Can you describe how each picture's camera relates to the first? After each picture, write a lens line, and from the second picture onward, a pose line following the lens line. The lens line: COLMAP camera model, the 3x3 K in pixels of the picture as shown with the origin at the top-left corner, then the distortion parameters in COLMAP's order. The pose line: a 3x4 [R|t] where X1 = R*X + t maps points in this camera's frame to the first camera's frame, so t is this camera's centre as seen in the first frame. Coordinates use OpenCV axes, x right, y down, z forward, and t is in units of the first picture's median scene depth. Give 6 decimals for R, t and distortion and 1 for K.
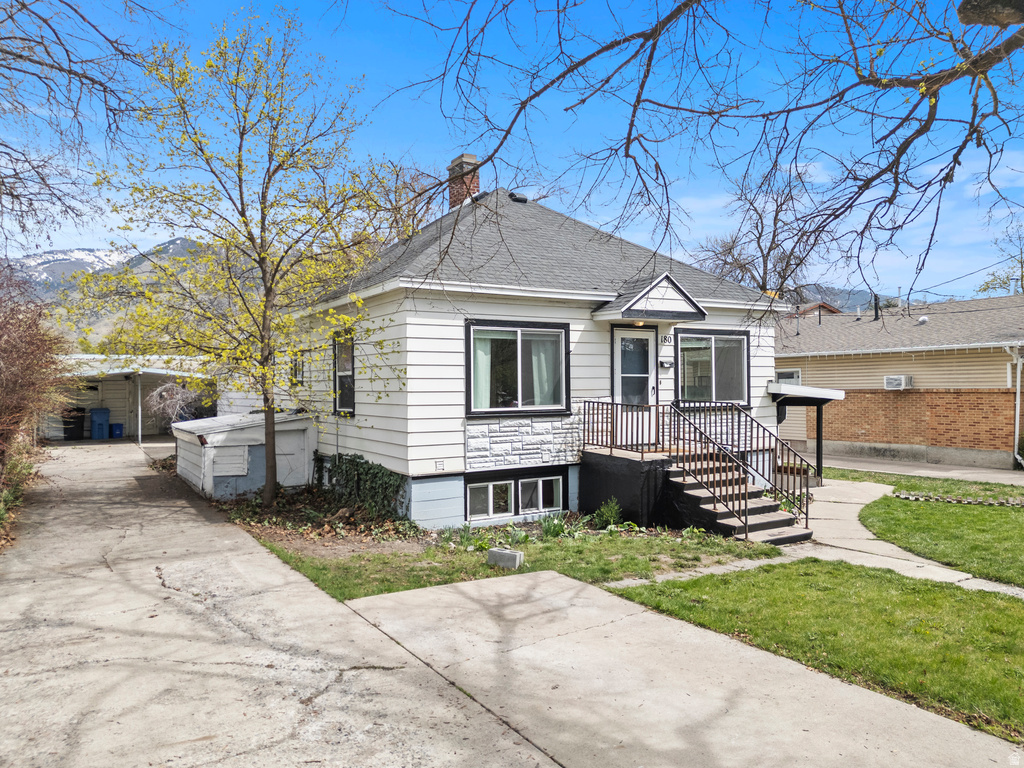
lens RADIAL K [[717.2, 0, 512.0], [0, 717.2, 384.0], [0, 0, 1]] dist [0.247752, -0.000157]
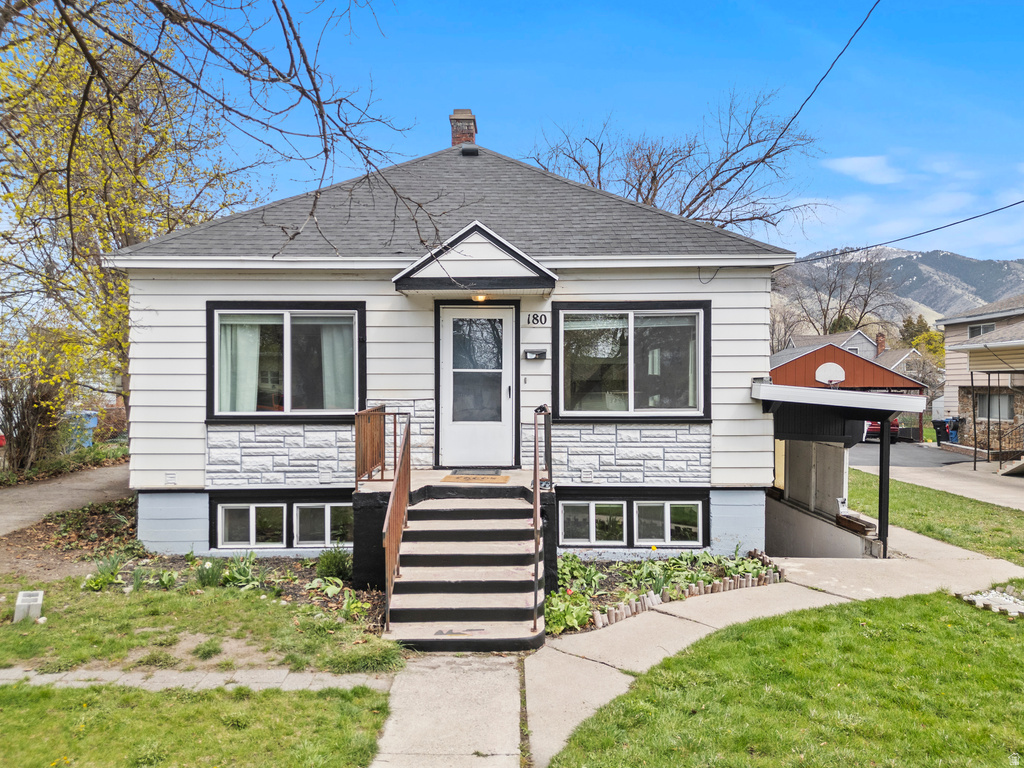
lens RADIAL K [[737.0, 0, 512.0], [0, 737.0, 384.0], [0, 0, 1]] dist [0.062192, -0.000248]
pose [[0.850273, 0.005271, -0.526315, 0.595793], [-0.005219, 0.999985, 0.001584, 0.000008], [0.526316, 0.001400, 0.850288, 0.408928]]
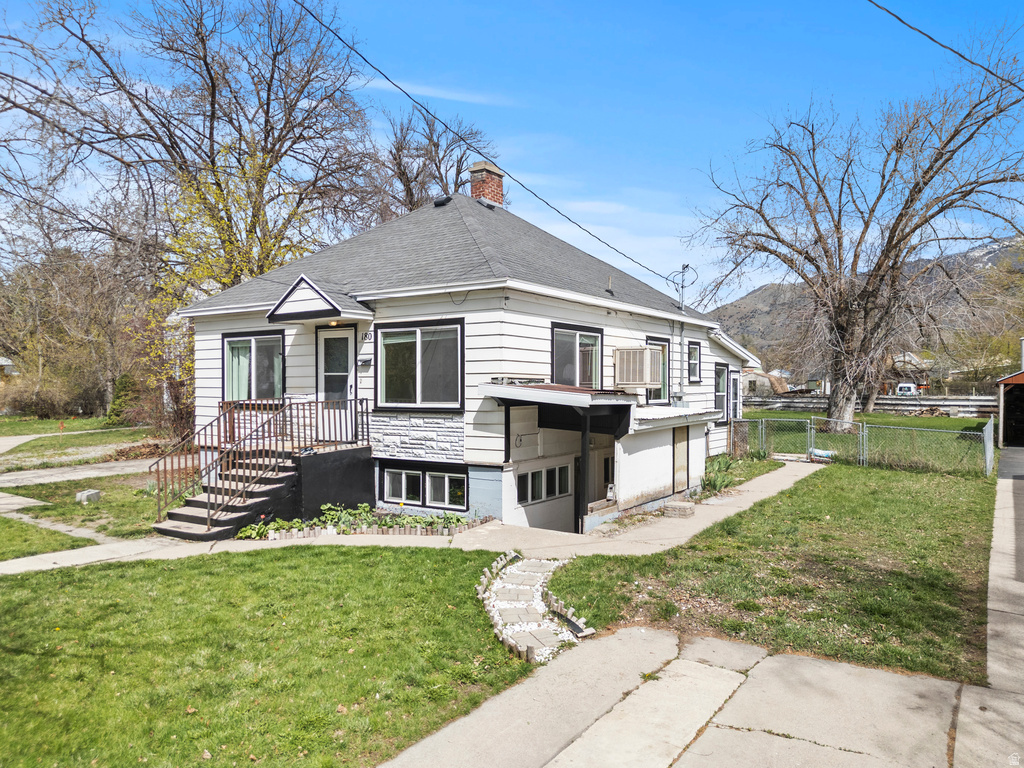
lens RADIAL K [[737.0, 0, 512.0], [0, 737.0, 384.0], [0, 0, 1]] dist [0.062192, -0.000248]
pose [[0.415716, 0.007013, -0.909468, 1.256566], [0.001748, 0.999962, 0.008510, -0.006339], [0.909493, -0.005128, 0.415688, 0.809453]]
